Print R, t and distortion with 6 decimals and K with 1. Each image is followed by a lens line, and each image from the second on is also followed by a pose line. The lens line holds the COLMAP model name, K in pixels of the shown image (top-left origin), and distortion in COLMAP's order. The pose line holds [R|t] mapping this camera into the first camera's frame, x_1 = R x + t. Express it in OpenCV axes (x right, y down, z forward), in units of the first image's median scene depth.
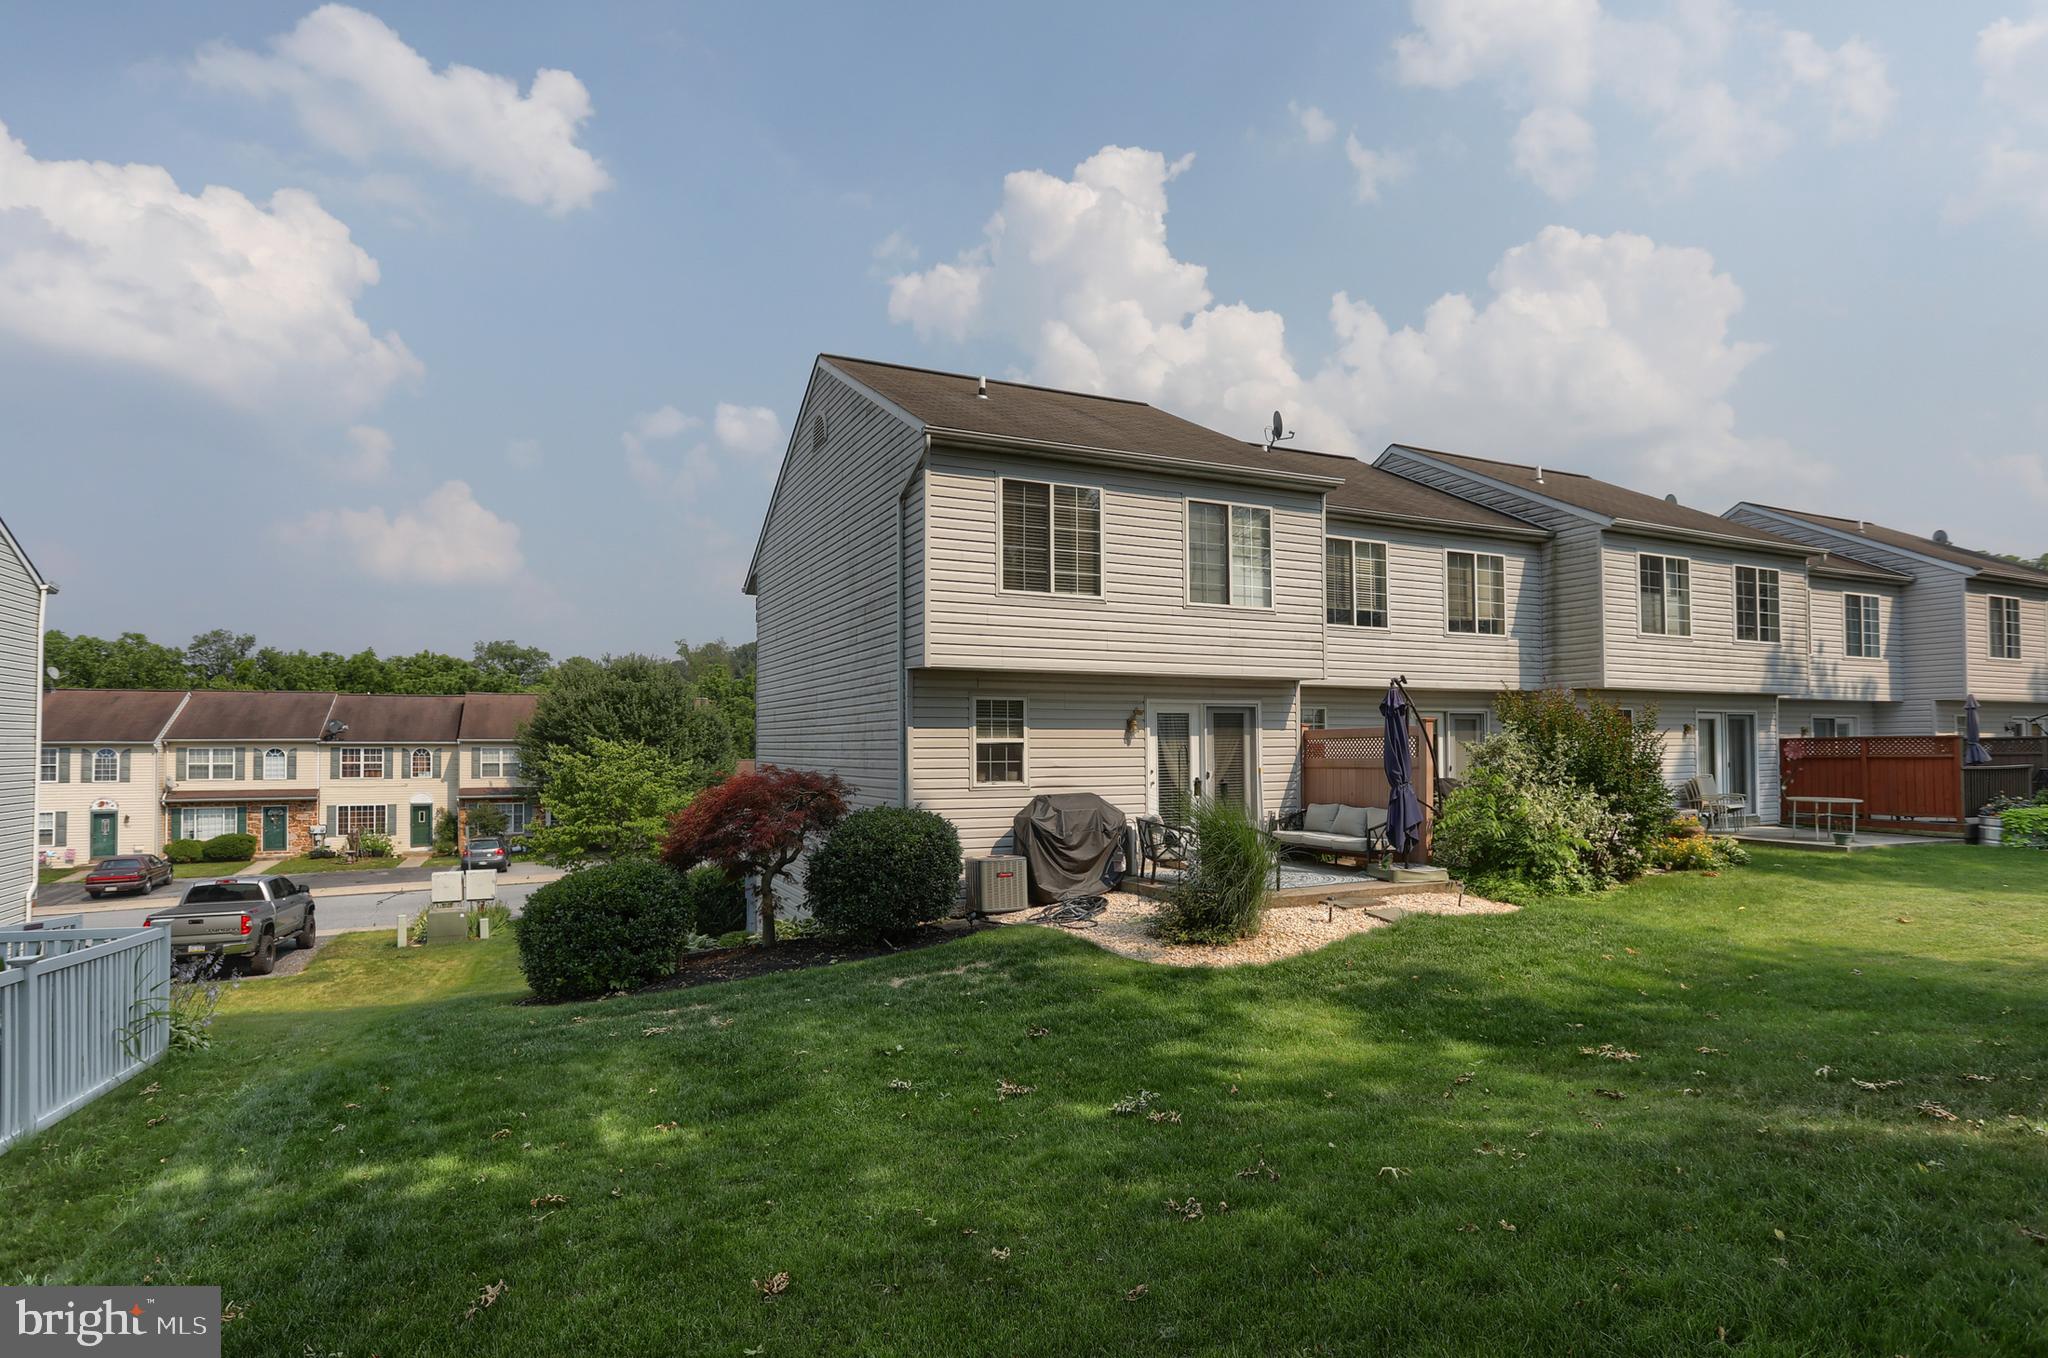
lens RADIAL K [[1076.9, 0, 1014.2], [0, 1076.9, 688.6], [0, 0, 1]] dist [-0.054571, 0.024474]
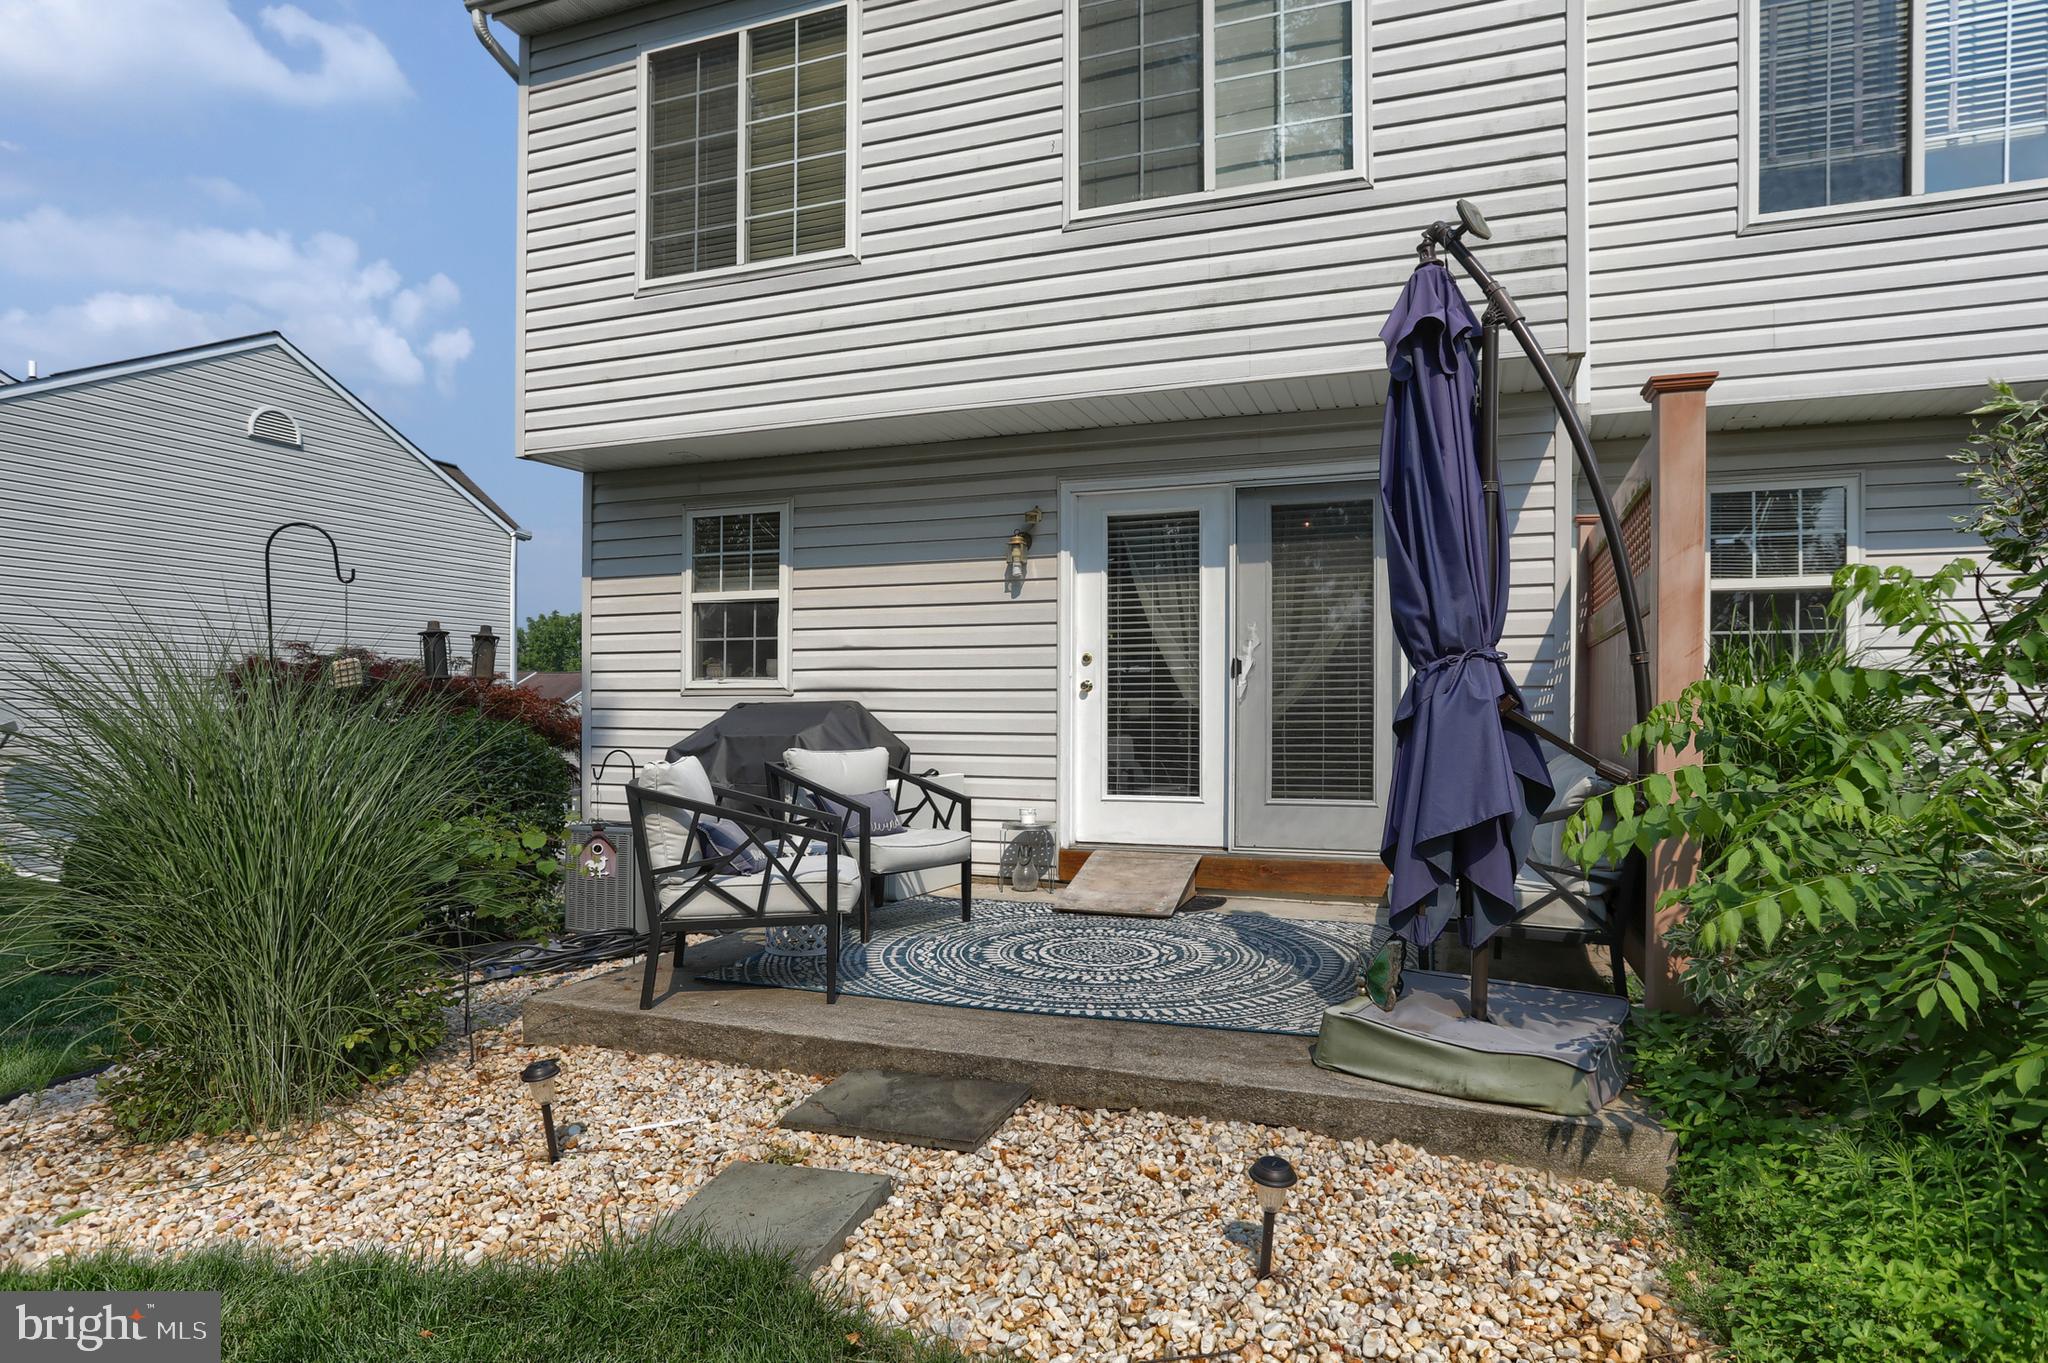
lens RADIAL K [[1160.7, 0, 1024.0], [0, 1160.7, 681.5], [0, 0, 1]] dist [-0.058953, 0.049420]
pose [[0.701031, -0.012137, -0.713027, 0.432296], [0.034459, 0.999264, 0.016869, 0.078246], [0.712298, -0.036396, 0.700933, 0.676406]]
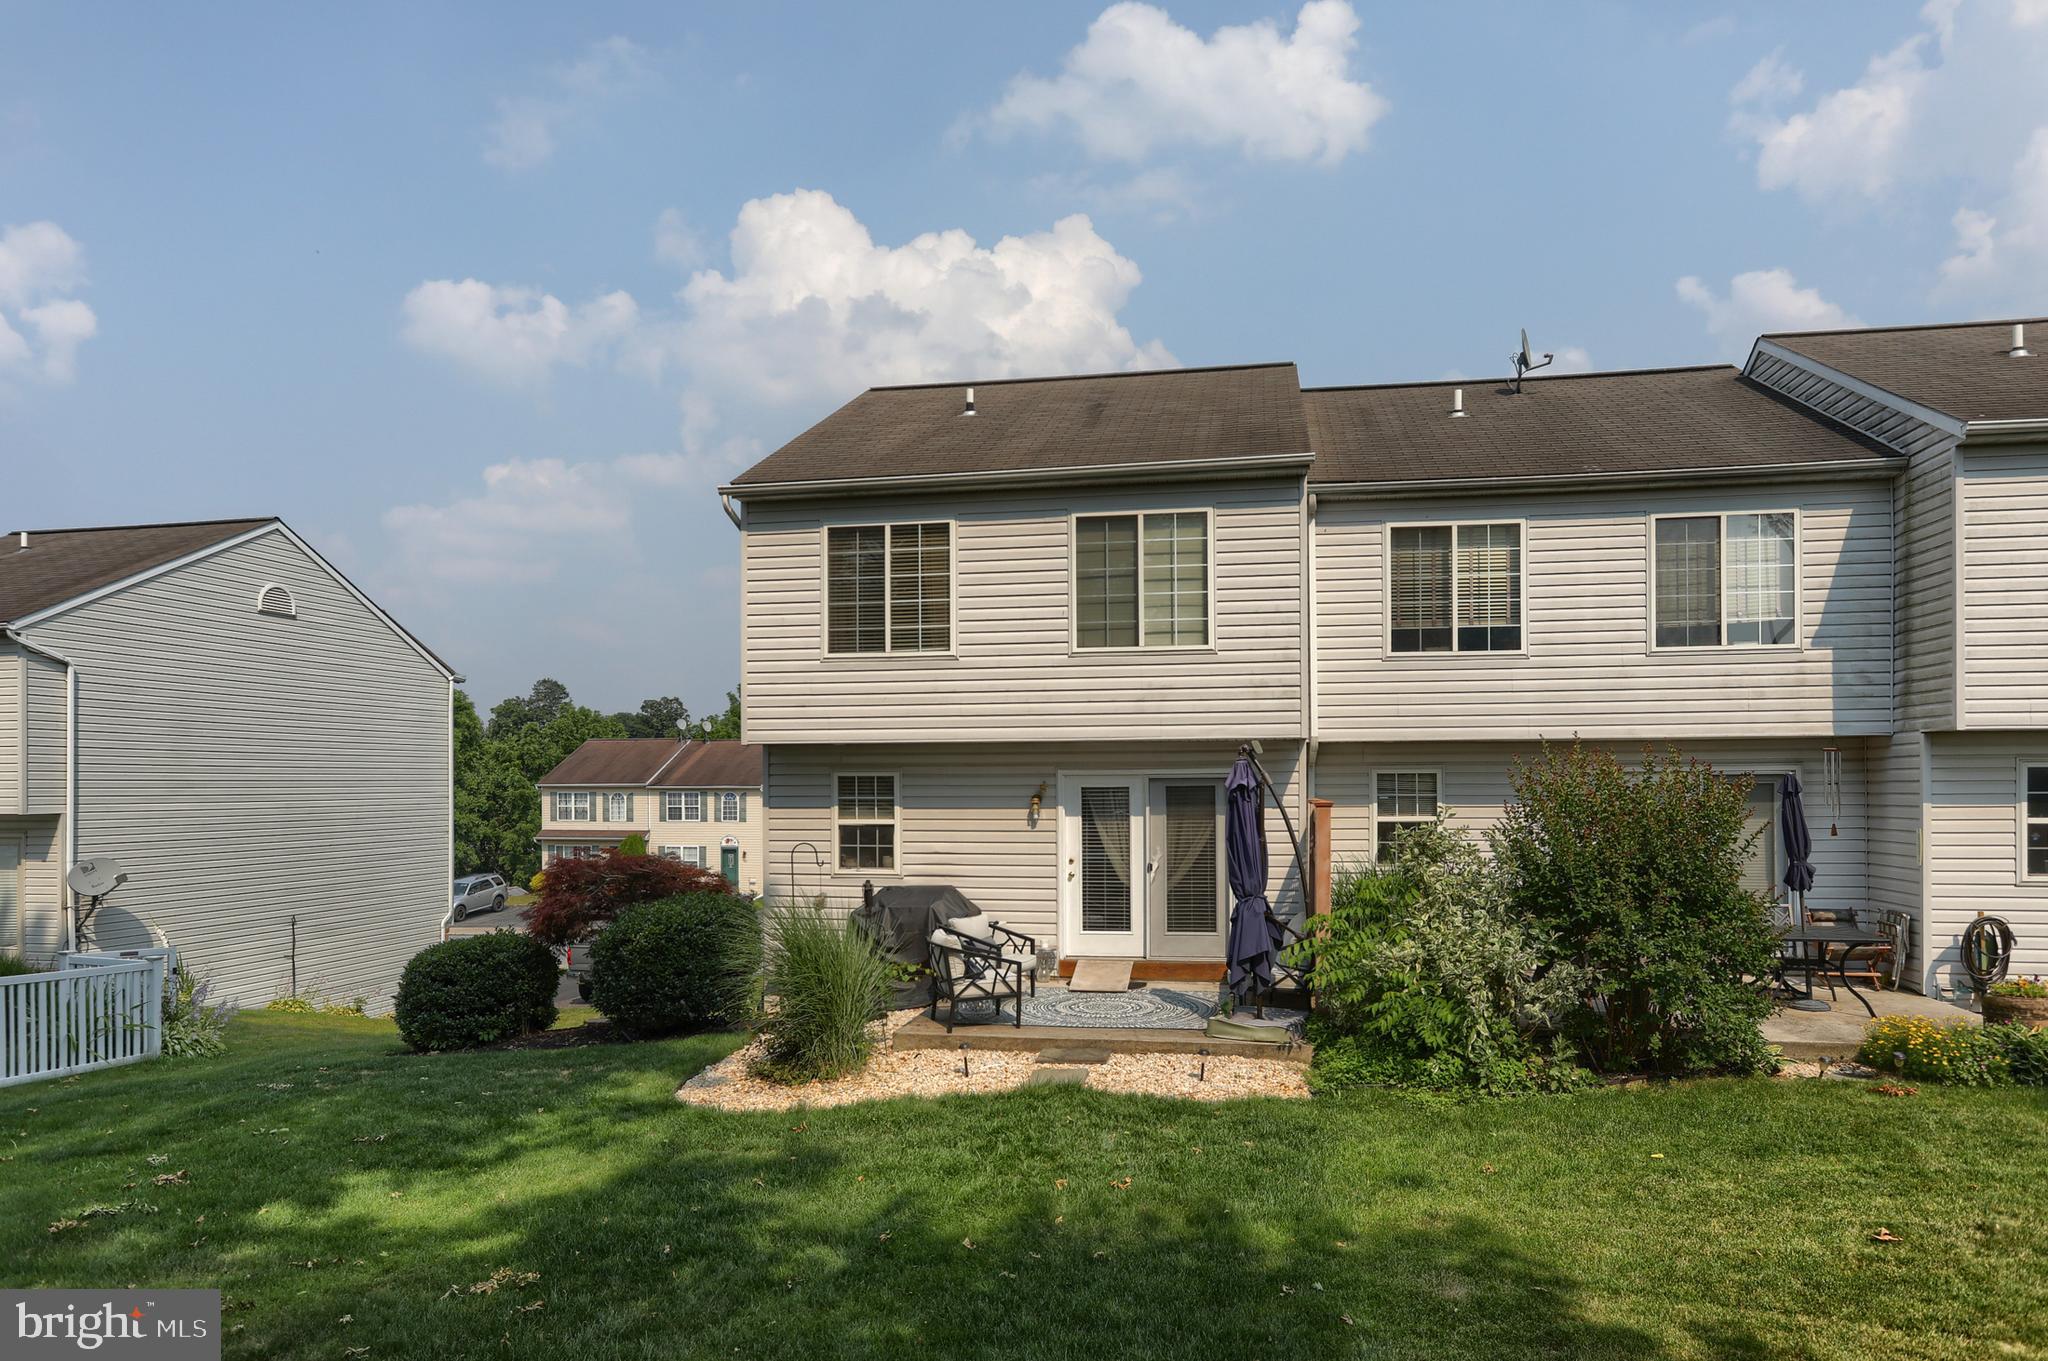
lens RADIAL K [[1275.2, 0, 1024.5], [0, 1275.2, 738.6], [0, 0, 1]] dist [-0.041812, 0.032914]
pose [[0.812343, -0.020461, -0.582821, 0.658637], [0.034446, 0.999323, 0.012928, -0.026998], [0.582162, -0.030578, 0.812498, 0.216447]]
